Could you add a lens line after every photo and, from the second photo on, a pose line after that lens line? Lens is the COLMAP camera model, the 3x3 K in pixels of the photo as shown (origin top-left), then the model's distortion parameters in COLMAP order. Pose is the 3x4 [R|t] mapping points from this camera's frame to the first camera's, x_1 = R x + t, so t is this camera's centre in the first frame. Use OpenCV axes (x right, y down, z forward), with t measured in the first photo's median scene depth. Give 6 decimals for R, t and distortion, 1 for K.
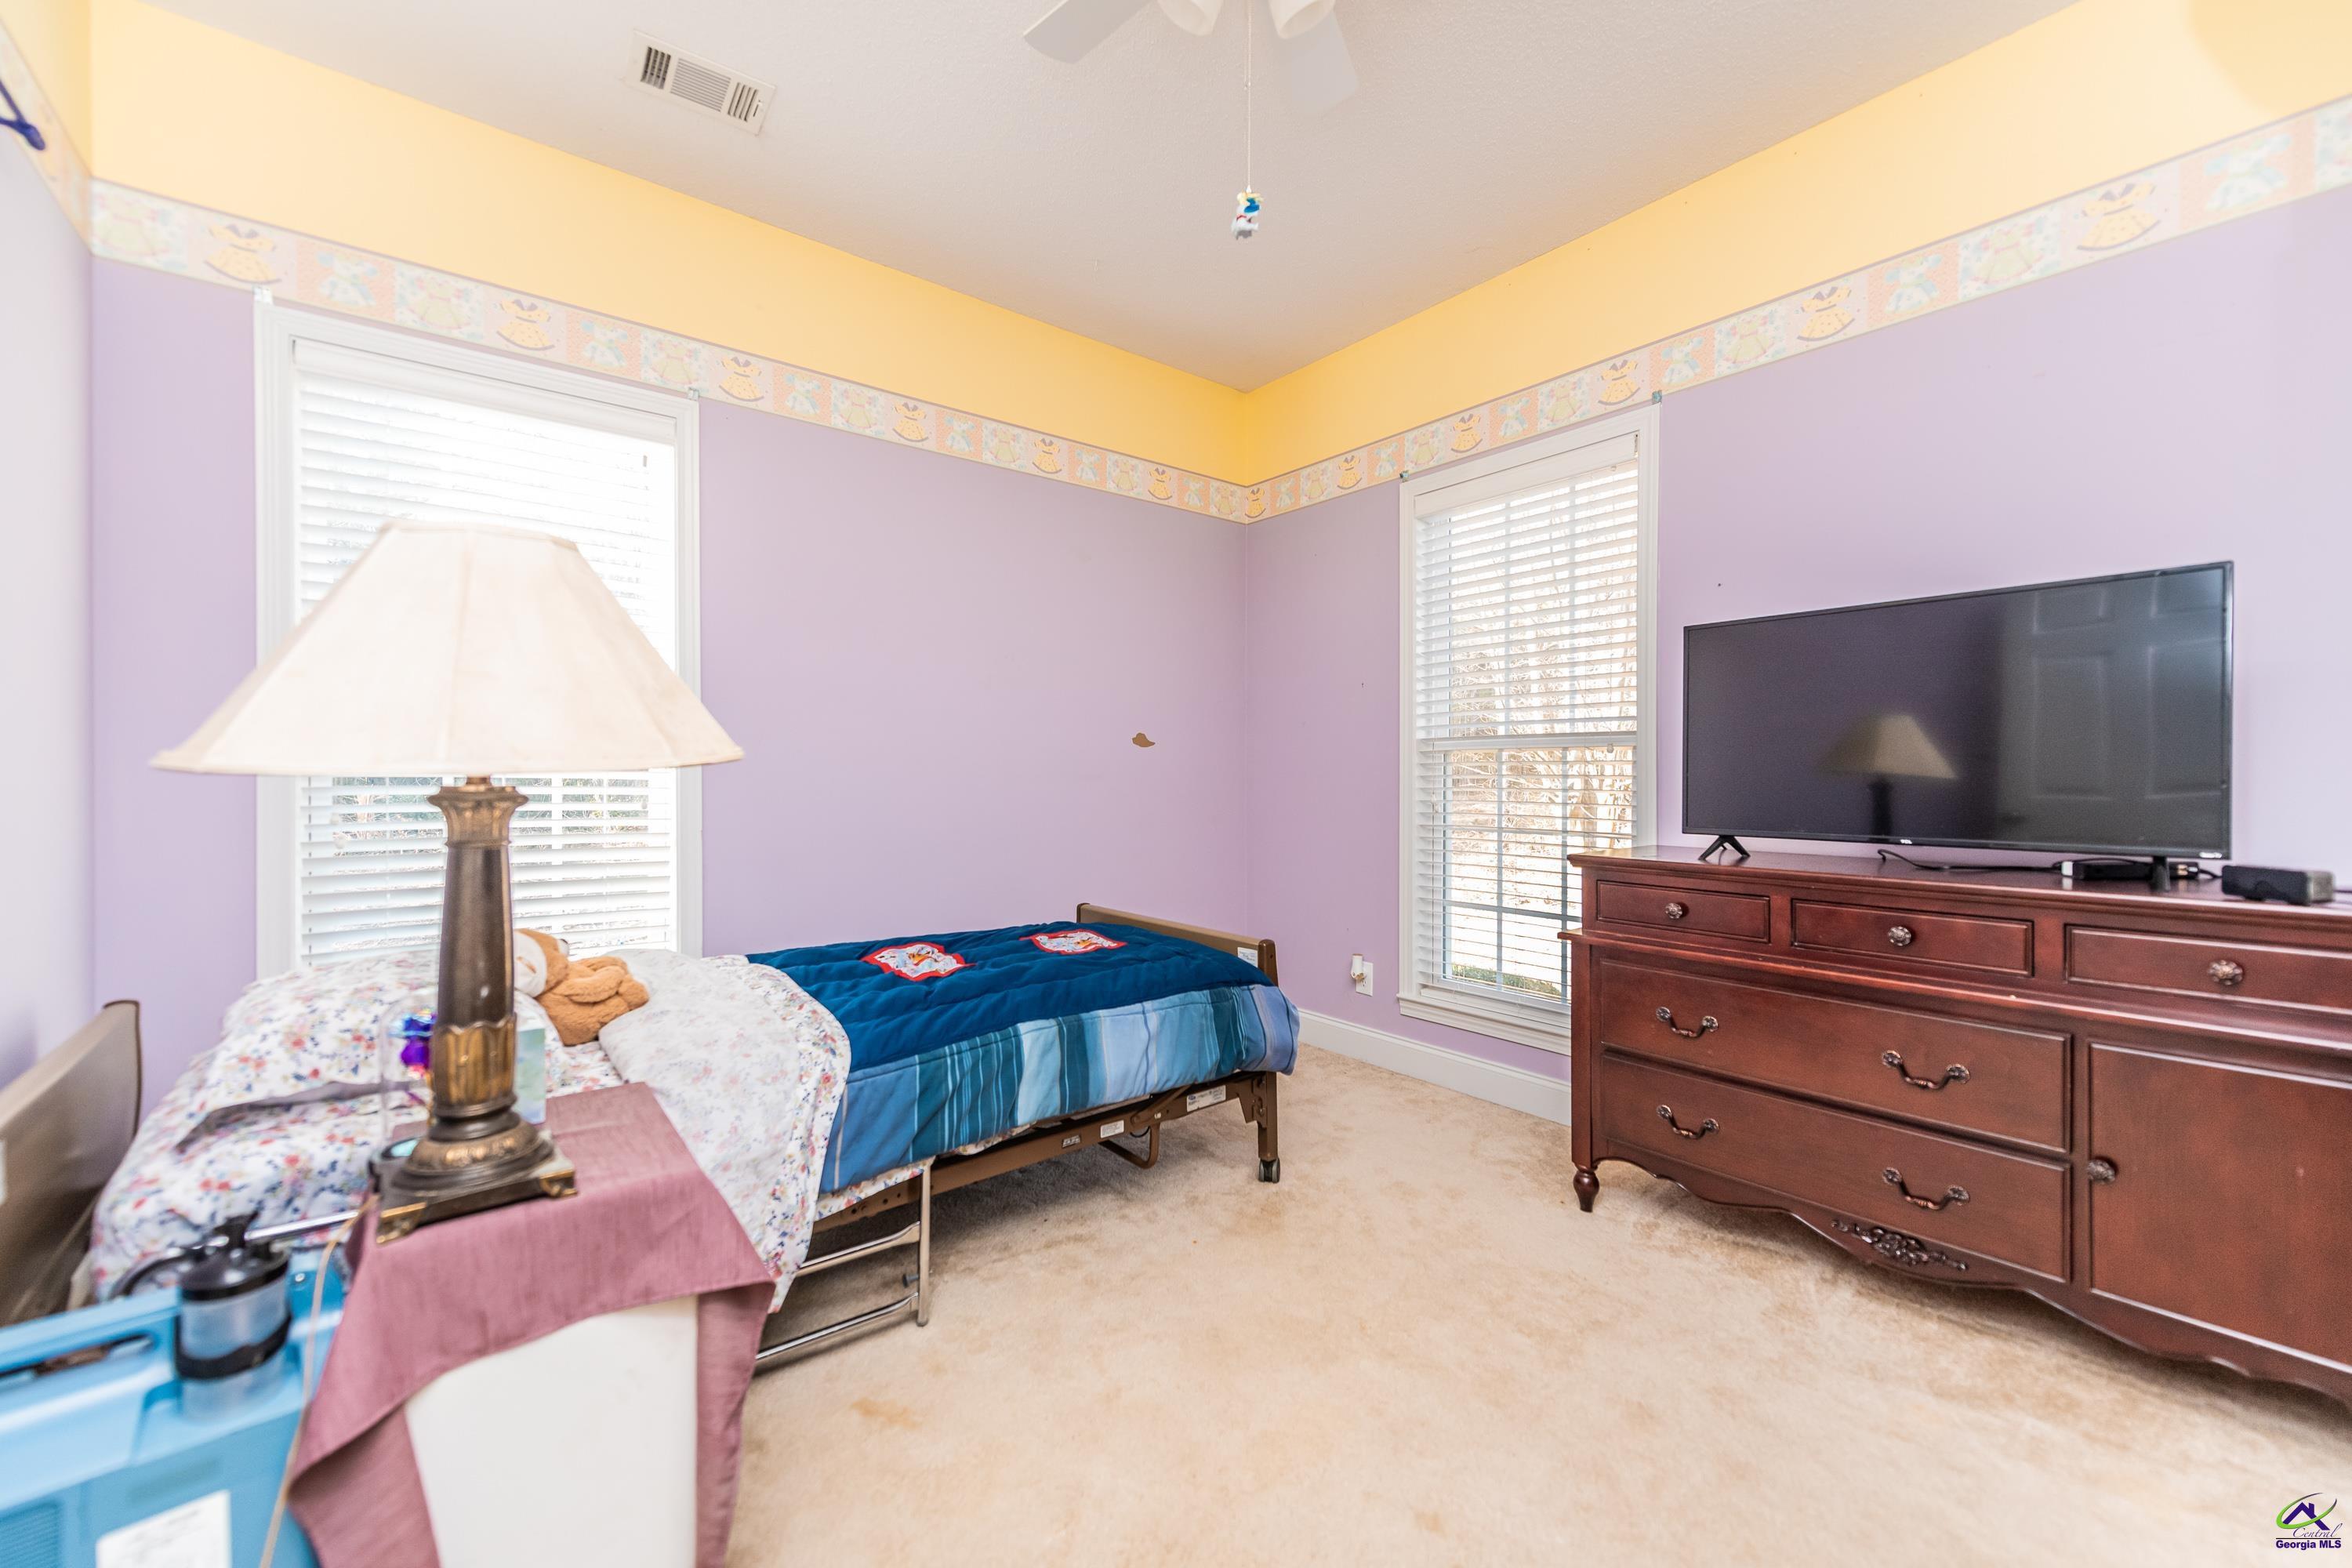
lens RADIAL K [[927.8, 0, 1203.7], [0, 927.8, 761.6], [0, 0, 1]] dist [0.006600, -0.004432]
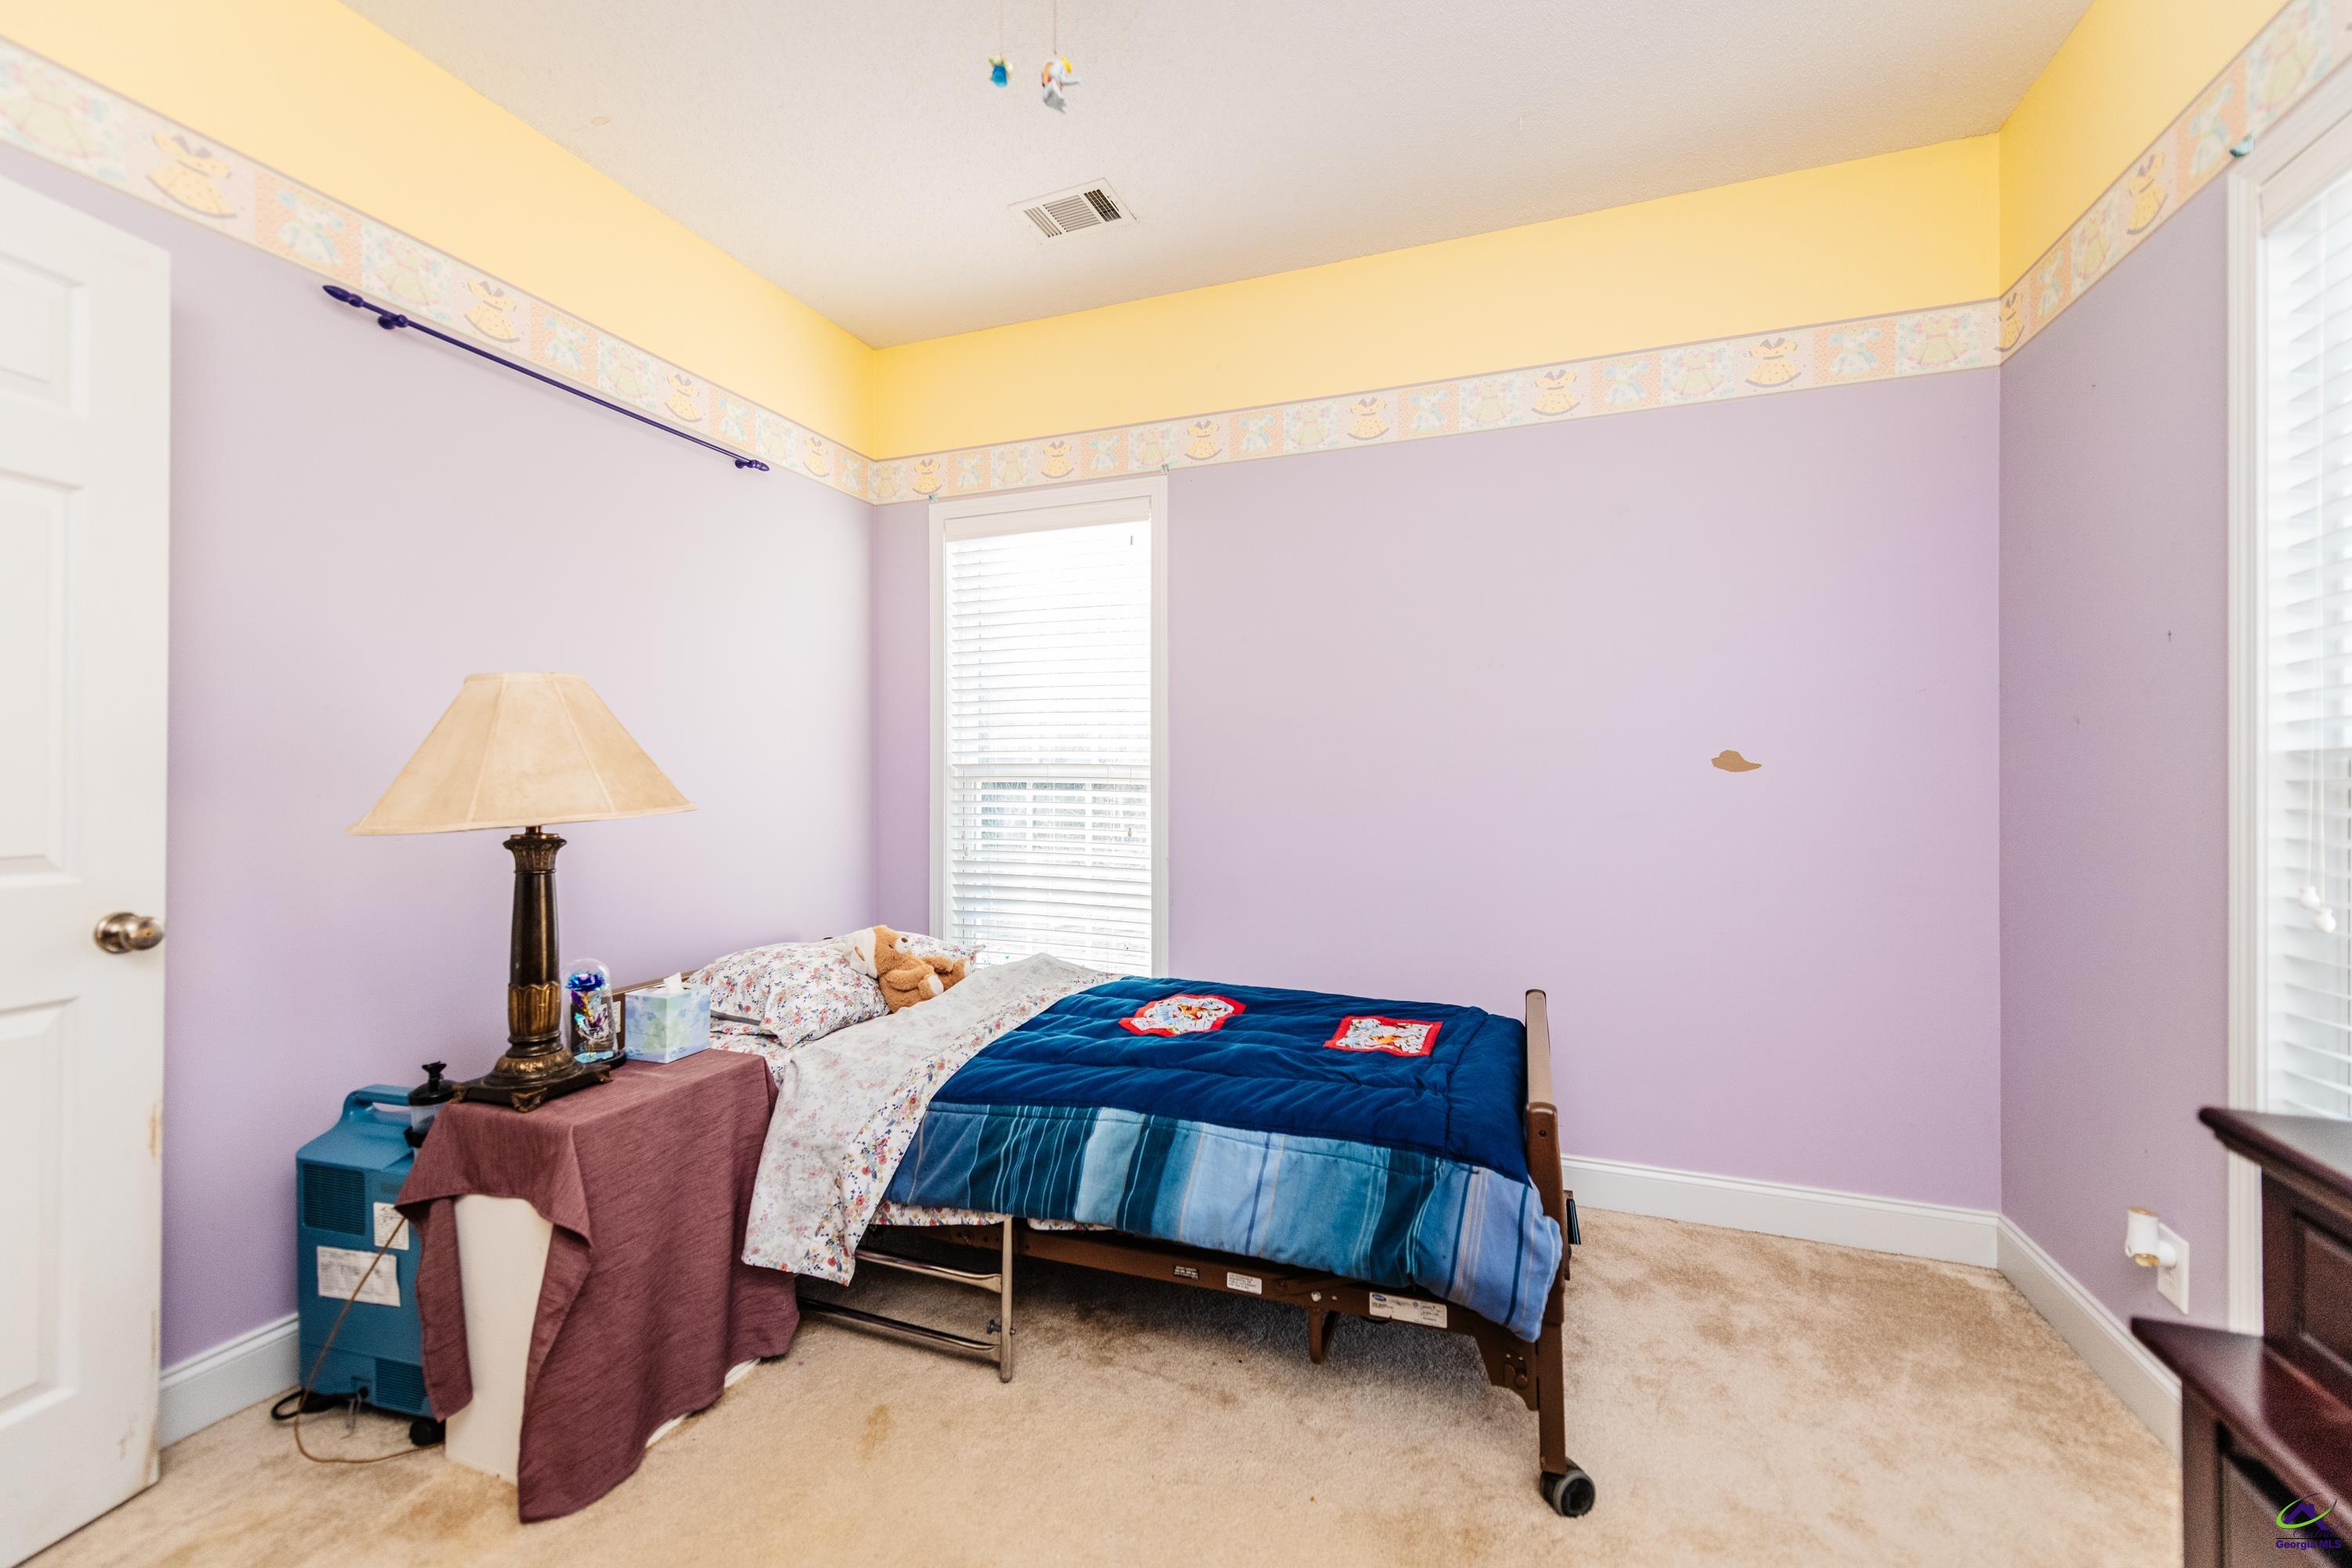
lens RADIAL K [[927.8, 0, 1189.3], [0, 927.8, 783.5], [0, 0, 1]] dist [0.006600, -0.004432]
pose [[0.502185, -0.001595, -0.864759, 0.562725], [0.011802, 0.999918, 0.005010, -0.026583], [0.864680, -0.012722, 0.502162, 0.586657]]
